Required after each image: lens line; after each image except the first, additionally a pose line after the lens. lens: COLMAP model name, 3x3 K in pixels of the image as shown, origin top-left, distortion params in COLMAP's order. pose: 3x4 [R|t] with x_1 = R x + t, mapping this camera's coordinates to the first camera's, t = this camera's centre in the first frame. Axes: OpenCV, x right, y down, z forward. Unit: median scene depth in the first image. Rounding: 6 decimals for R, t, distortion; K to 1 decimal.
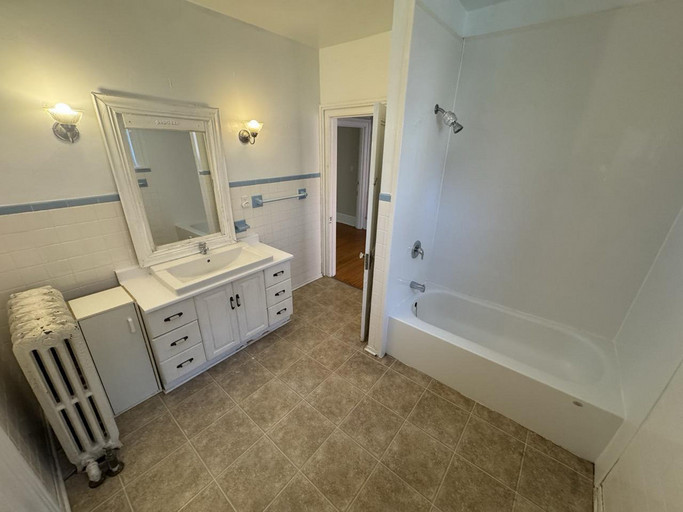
lens RADIAL K [[272.4, 0, 341.5], [0, 272.4, 256.0], [0, 0, 1]] dist [0.000907, -0.000036]
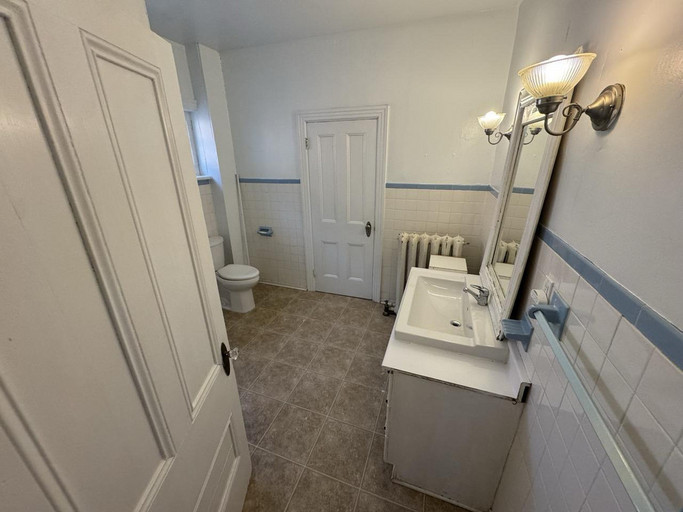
lens RADIAL K [[272.4, 0, 341.5], [0, 272.4, 256.0], [0, 0, 1]] dist [0.000907, -0.000036]
pose [[-0.940677, 0.115467, -0.319051, 0.027659], [-0.133368, 0.738803, 0.660593, -0.547145], [0.311992, 0.663956, -0.679575, 1.406096]]
